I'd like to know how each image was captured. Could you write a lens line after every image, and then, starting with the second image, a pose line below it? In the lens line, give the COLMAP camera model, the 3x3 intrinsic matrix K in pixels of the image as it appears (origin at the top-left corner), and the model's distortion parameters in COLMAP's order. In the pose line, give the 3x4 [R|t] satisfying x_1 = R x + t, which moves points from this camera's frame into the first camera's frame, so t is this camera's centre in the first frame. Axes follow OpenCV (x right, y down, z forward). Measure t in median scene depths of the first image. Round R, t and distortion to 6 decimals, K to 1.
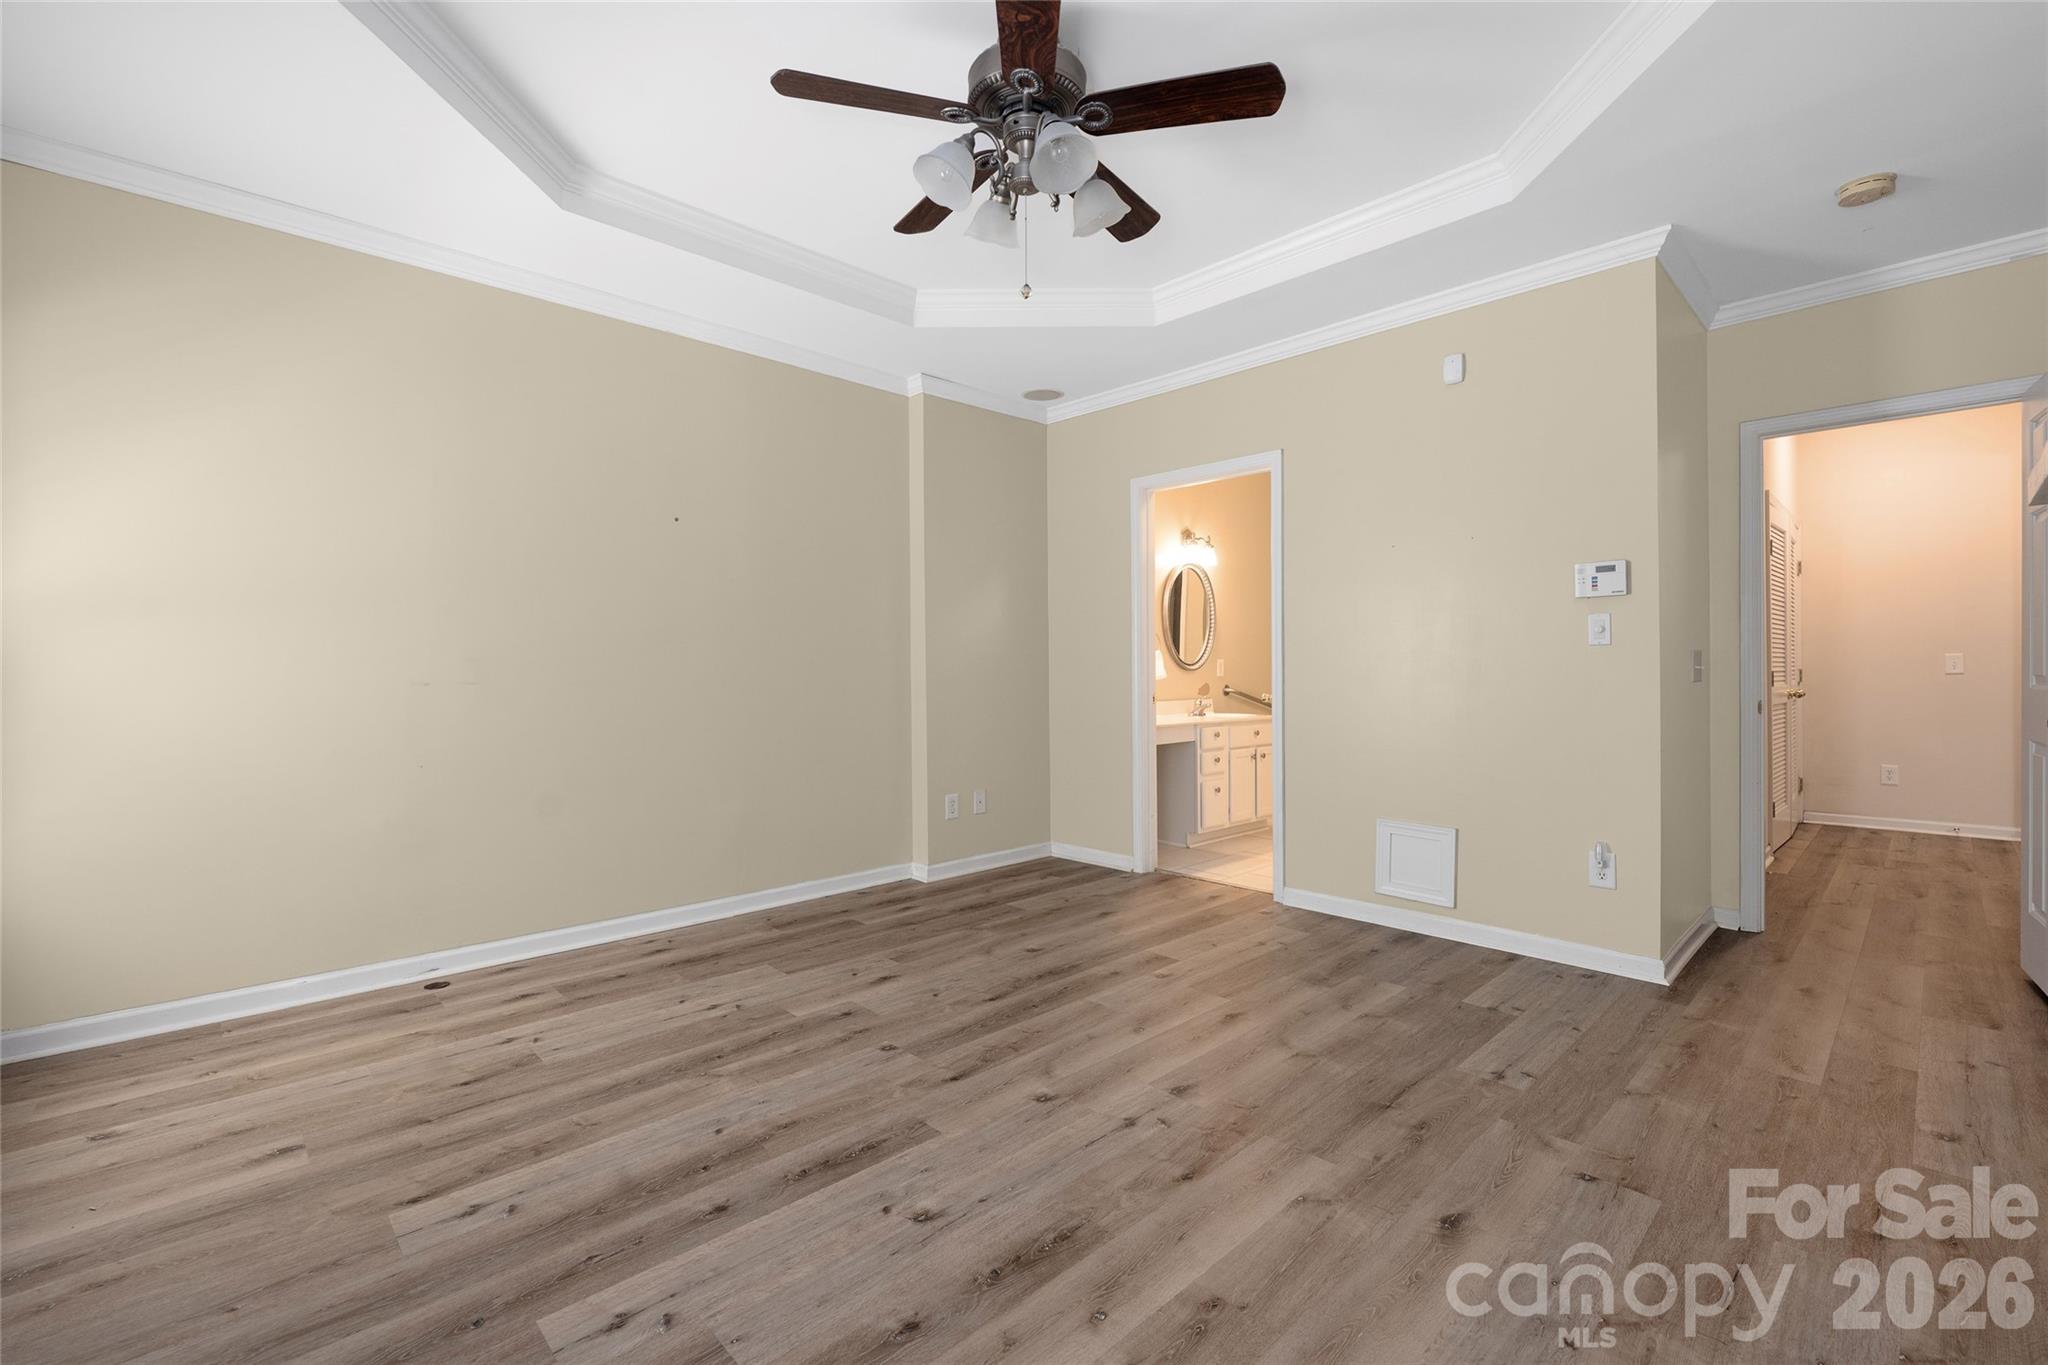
lens RADIAL K [[876.7, 0, 1023.2], [0, 876.7, 668.1], [0, 0, 1]] dist [-0.004468, 0.000165]
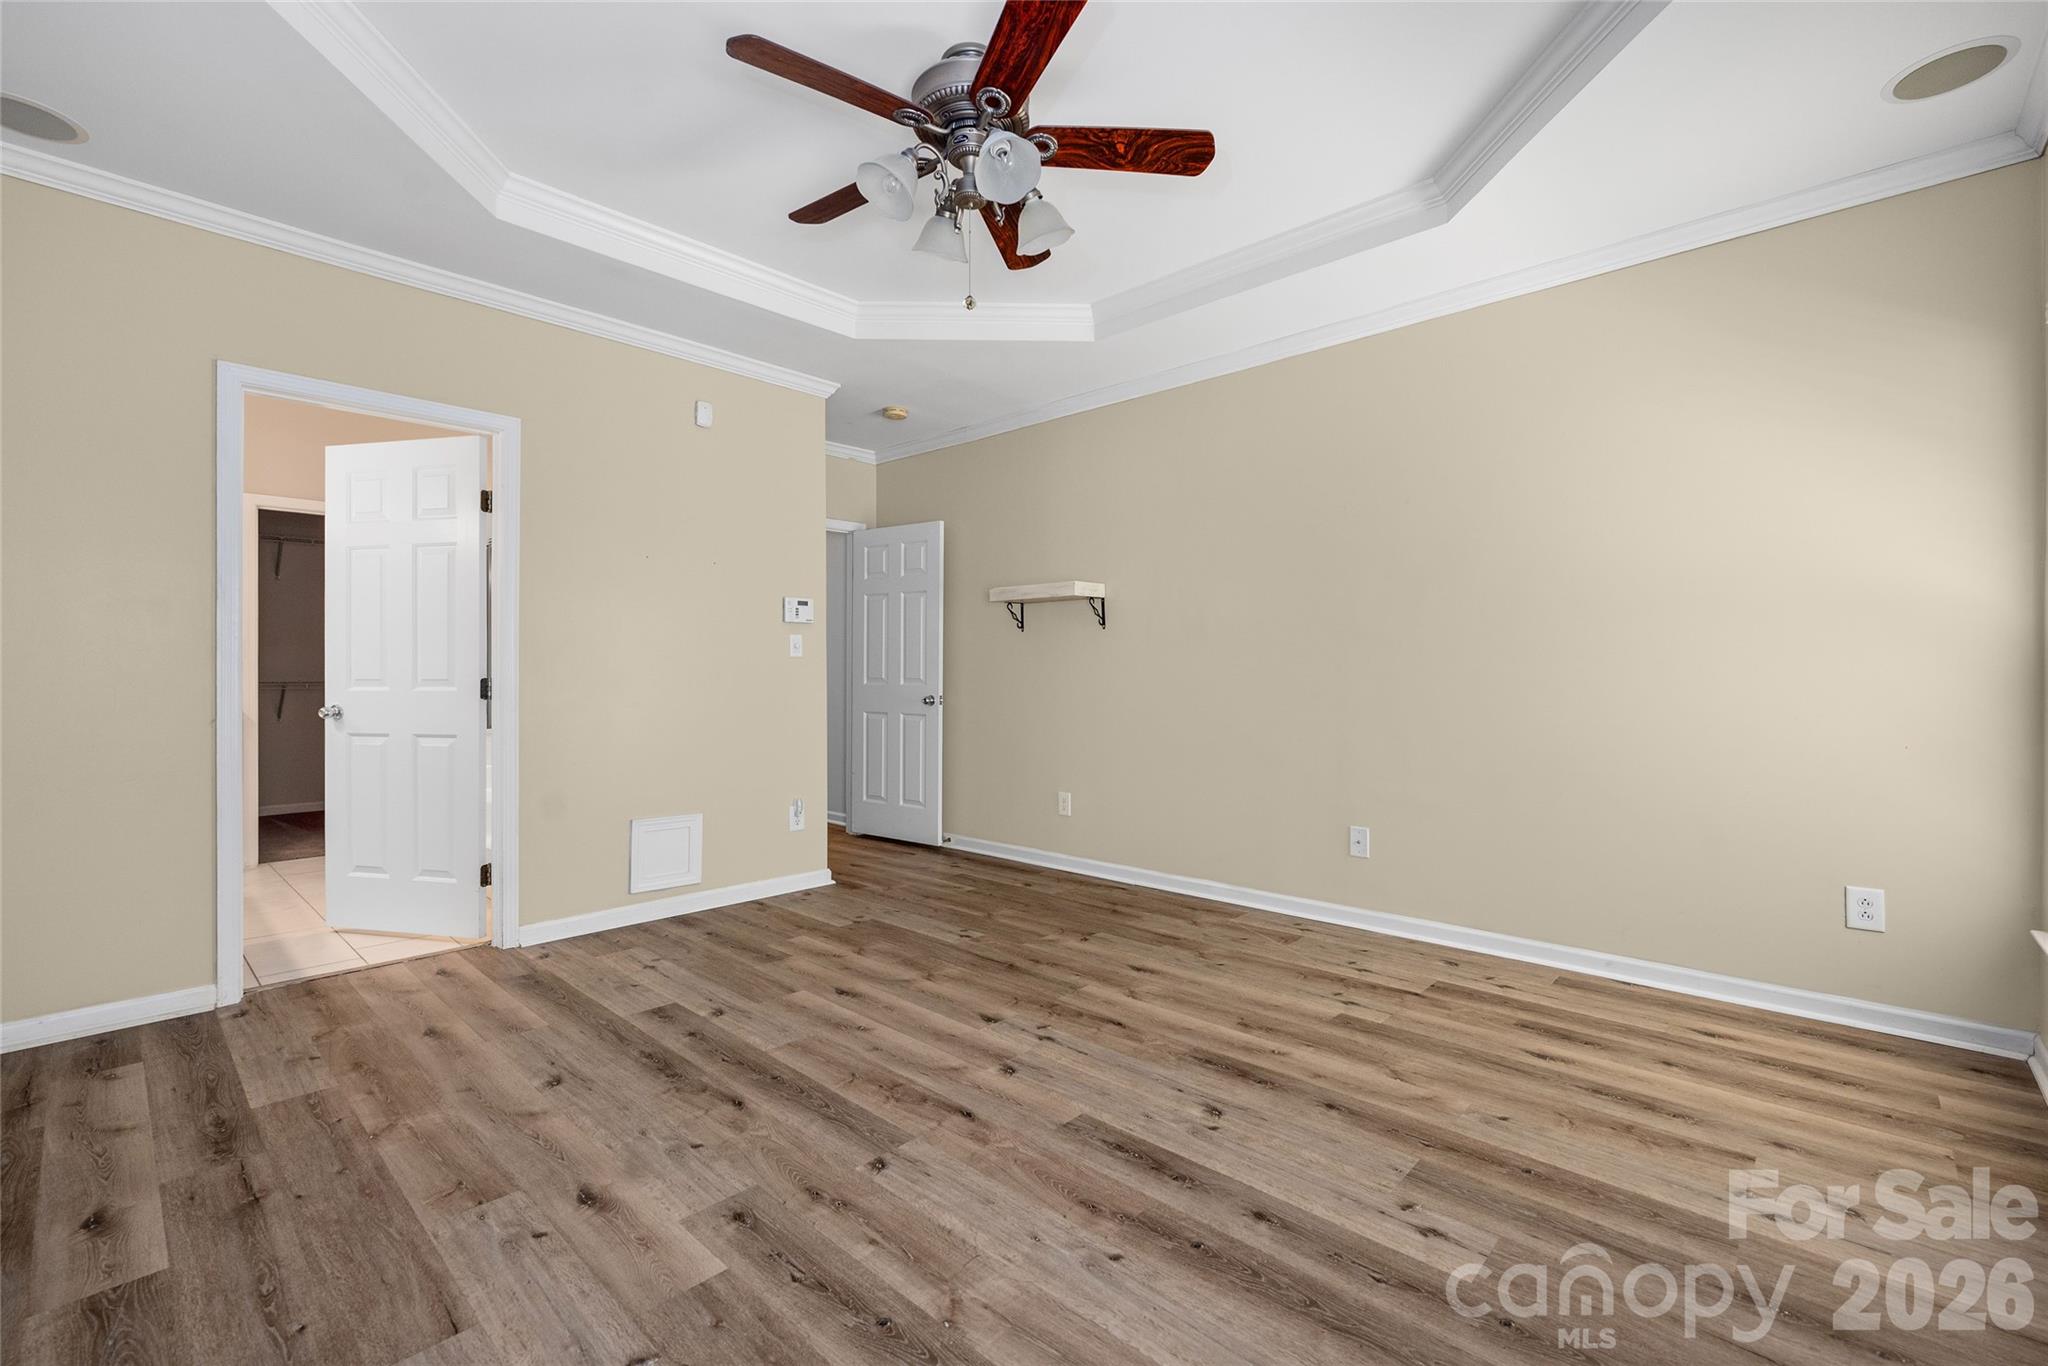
lens RADIAL K [[879.1, 0, 1014.3], [0, 879.1, 683.2], [0, 0, 1]] dist [-0.006541, -0.000285]
pose [[-0.045644, -0.006838, 0.998934, -0.784953], [-0.001381, 0.999976, 0.006782, 0.015811], [-0.998957, -0.001070, -0.045653, 0.797956]]
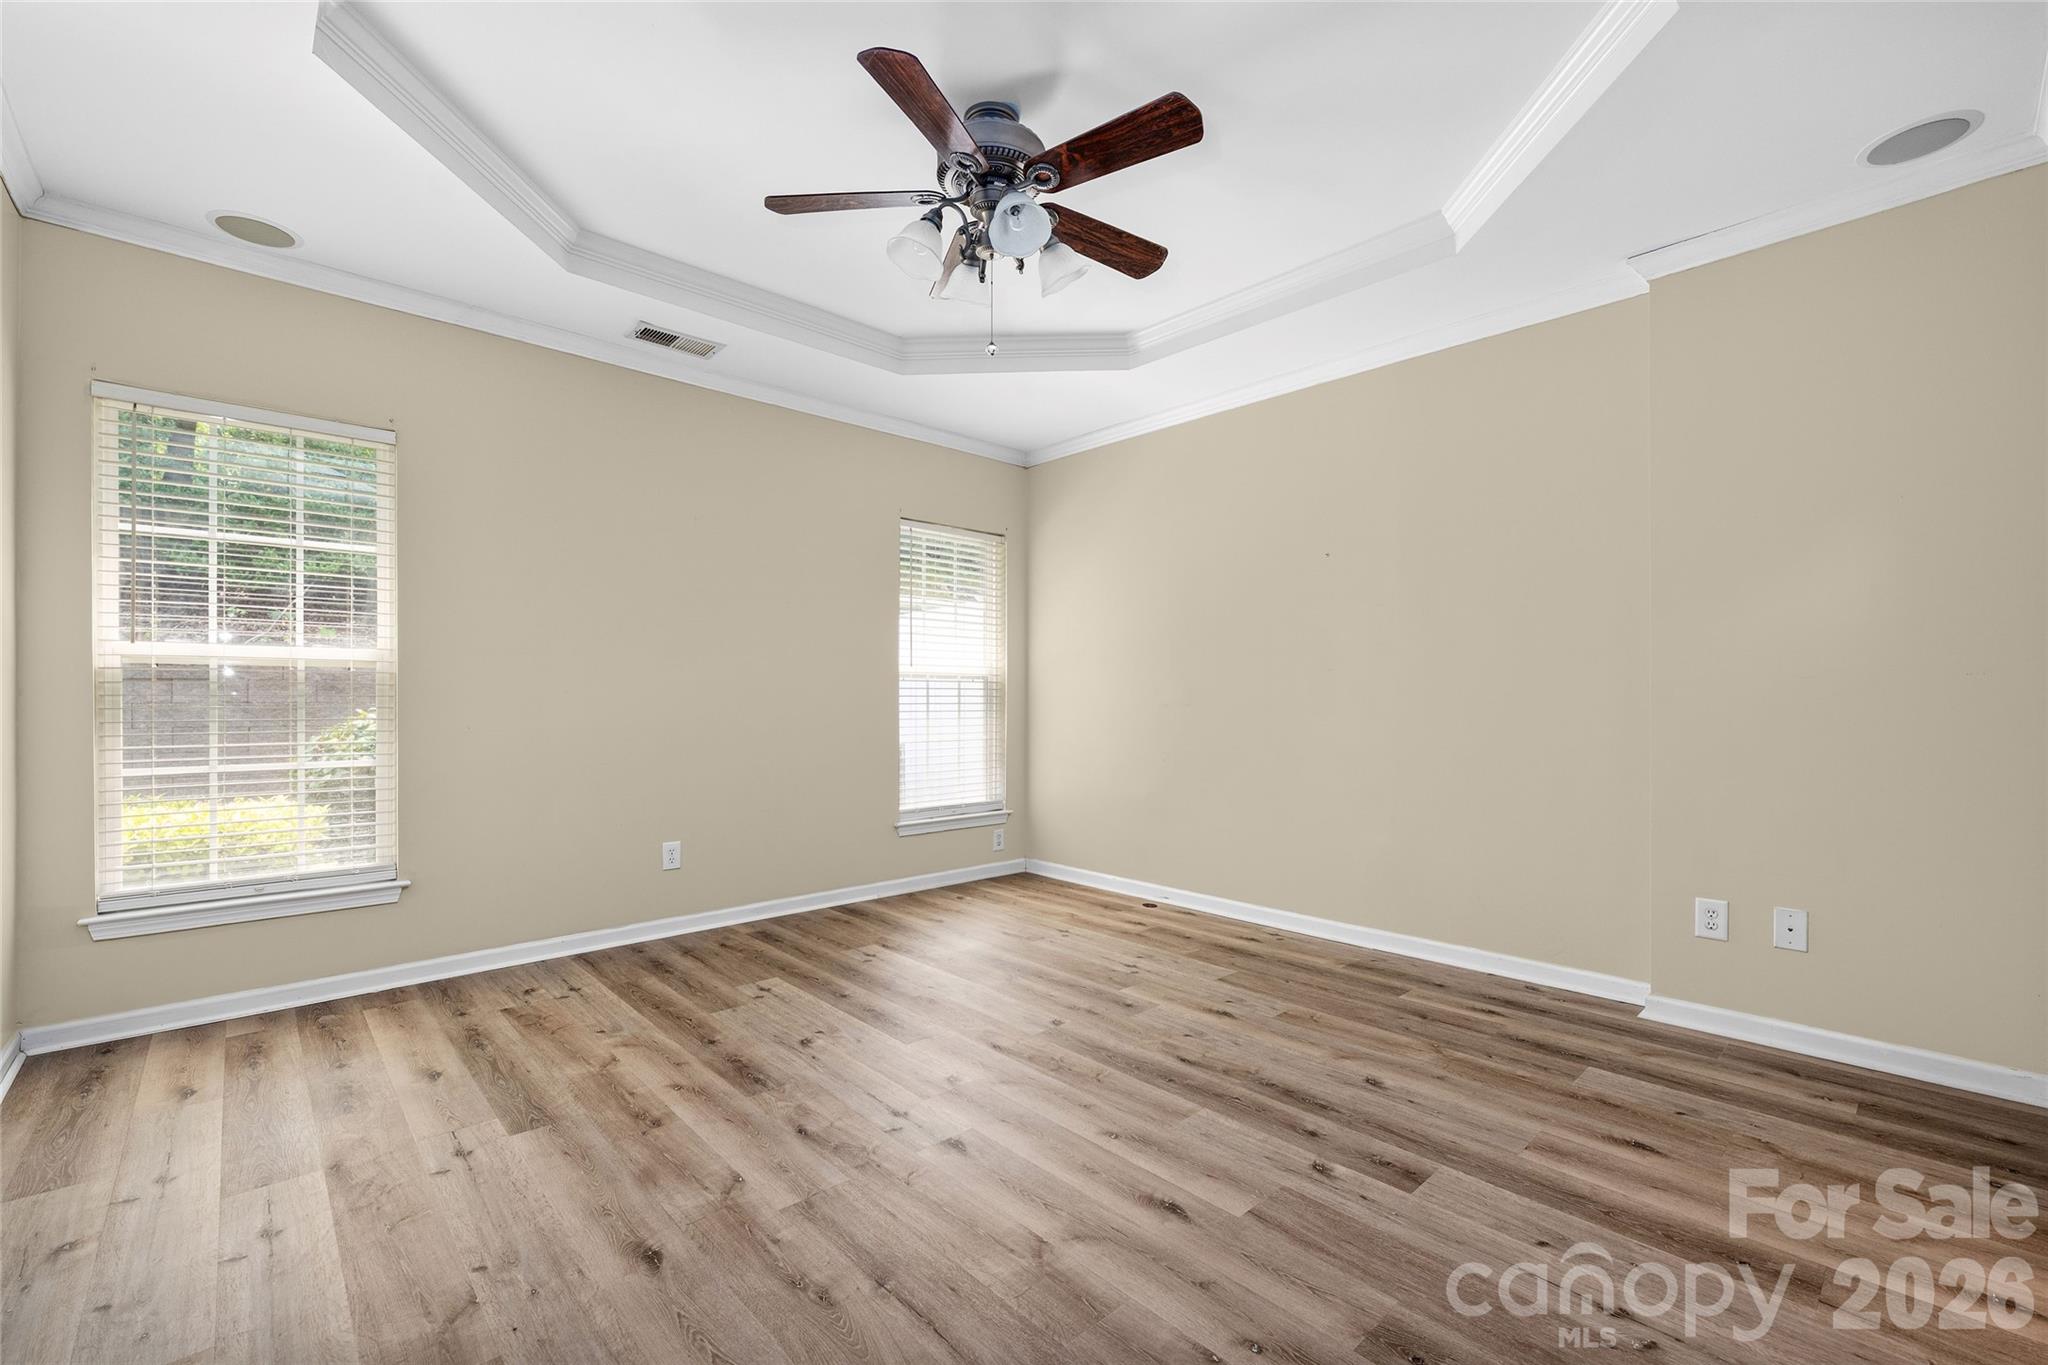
lens RADIAL K [[876.7, 0, 1023.2], [0, 876.7, 668.1], [0, 0, 1]] dist [-0.004468, 0.000165]
pose [[-0.025733, -0.030292, -0.999210, 0.875763], [-0.000160, 0.999541, -0.030298, 0.003759], [0.999669, -0.000620, -0.025726, 0.855921]]
